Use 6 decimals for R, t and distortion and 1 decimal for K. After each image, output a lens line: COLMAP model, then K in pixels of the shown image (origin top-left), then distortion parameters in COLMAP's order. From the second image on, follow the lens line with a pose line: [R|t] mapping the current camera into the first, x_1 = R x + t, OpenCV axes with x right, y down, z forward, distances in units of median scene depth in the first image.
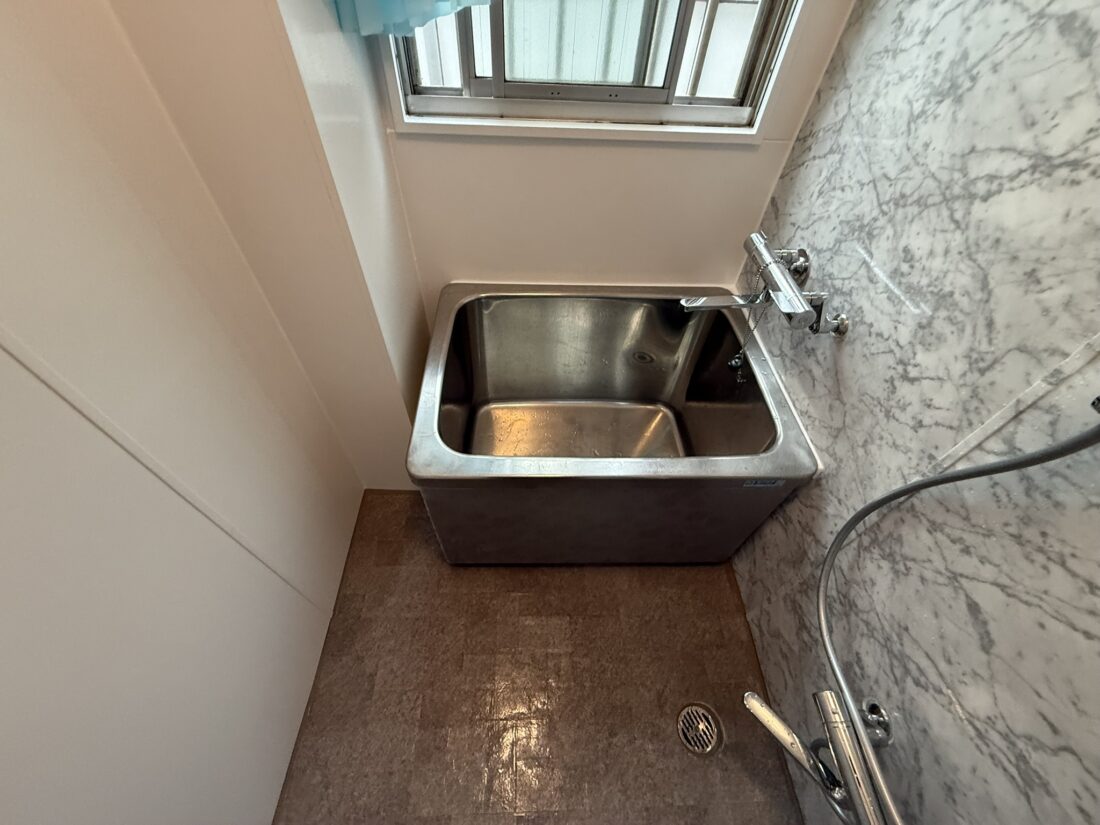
lens RADIAL K [[439.4, 0, 547.4], [0, 439.4, 412.5], [0, 0, 1]] dist [-0.000942, 0.000372]
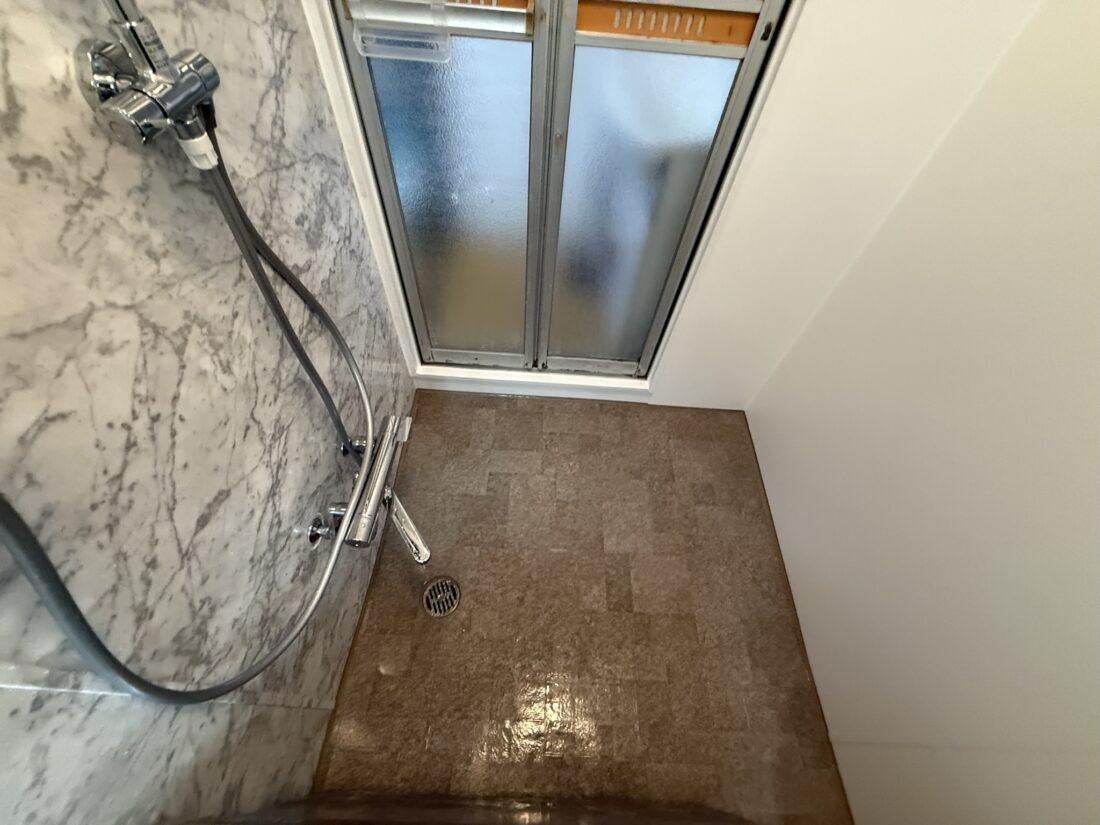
lens RADIAL K [[439.4, 0, 545.9], [0, 439.4, 412.4], [0, 0, 1]] dist [-0.000942, 0.000372]
pose [[-0.993086, -0.108210, -0.045511, 0.277100], [-0.017610, -0.245977, 0.969116, -0.335630], [-0.116063, 0.963216, 0.242371, 0.402814]]
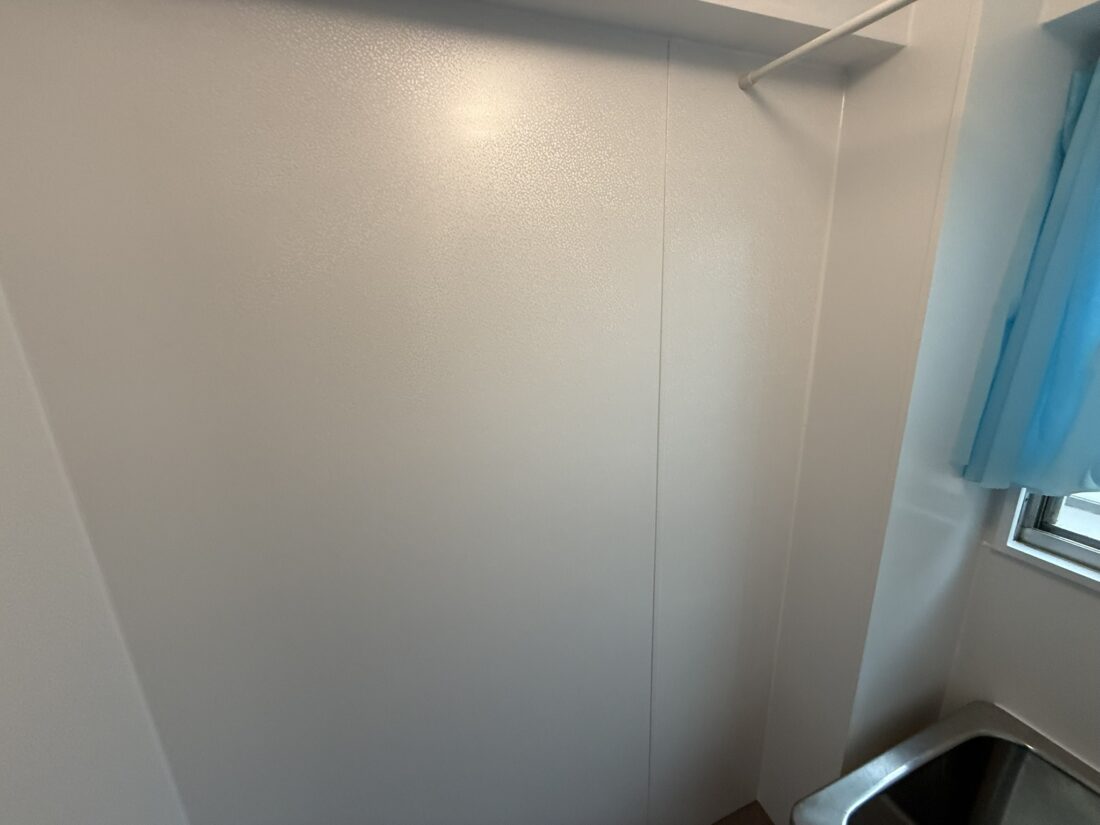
lens RADIAL K [[439.4, 0, 541.0], [0, 439.4, 410.9], [0, 0, 1]] dist [-0.000942, 0.000372]
pose [[0.319561, 0.193427, -0.927614, 0.321757], [-0.686237, 0.722301, -0.085792, -0.064687], [0.653422, 0.663978, 0.363556, -0.441312]]
